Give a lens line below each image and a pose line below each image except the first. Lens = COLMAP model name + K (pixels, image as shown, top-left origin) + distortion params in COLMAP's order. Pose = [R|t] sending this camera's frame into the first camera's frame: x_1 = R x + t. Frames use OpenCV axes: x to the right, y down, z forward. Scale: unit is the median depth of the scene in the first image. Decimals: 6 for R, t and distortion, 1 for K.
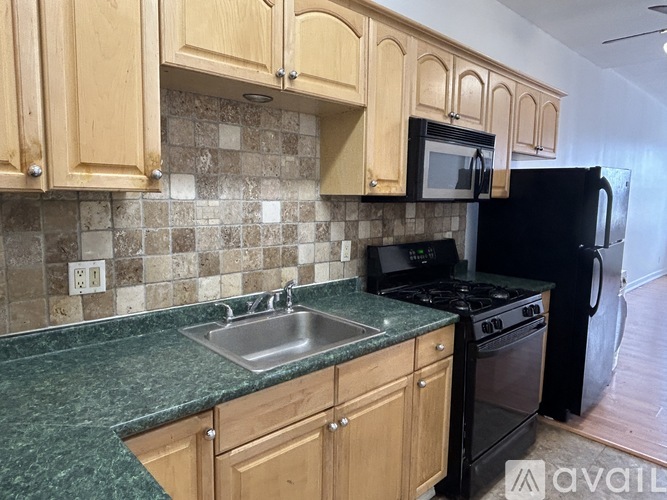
lens RADIAL K [[439.6, 0, 334.2], [0, 439.6, 249.8], [0, 0, 1]] dist [-0.038452, -0.002698]
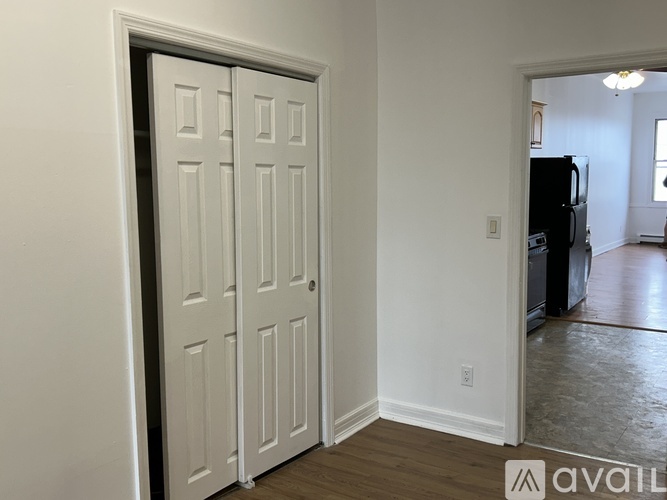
lens RADIAL K [[668.1, 0, 331.3], [0, 668.1, 253.3], [0, 0, 1]] dist [0.011681, 0.000000]
pose [[0.974160, -0.047157, 0.220883, -0.820575], [0.047960, 0.998848, 0.001729, 0.121882], [-0.220711, 0.008909, 0.975299, -1.225204]]
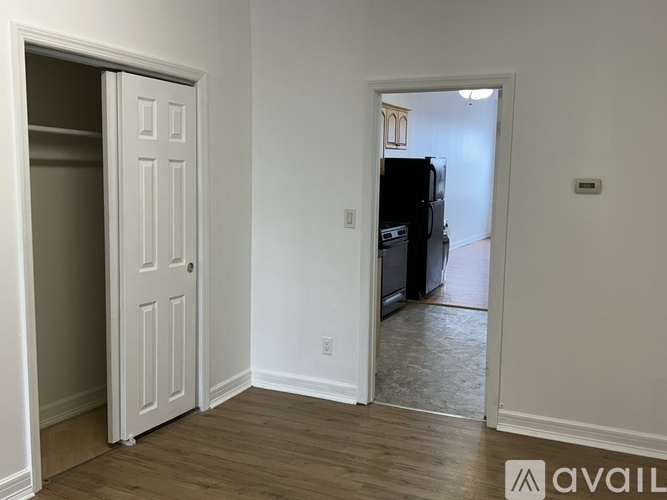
lens RADIAL K [[668.1, 0, 337.0], [0, 668.1, 253.3], [0, 0, 1]] dist [0.011681, 0.000000]
pose [[0.921188, -0.041444, 0.386905, -0.841616], [0.036183, 0.999127, 0.020875, 0.135917], [-0.387432, -0.005231, 0.921883, -1.423983]]
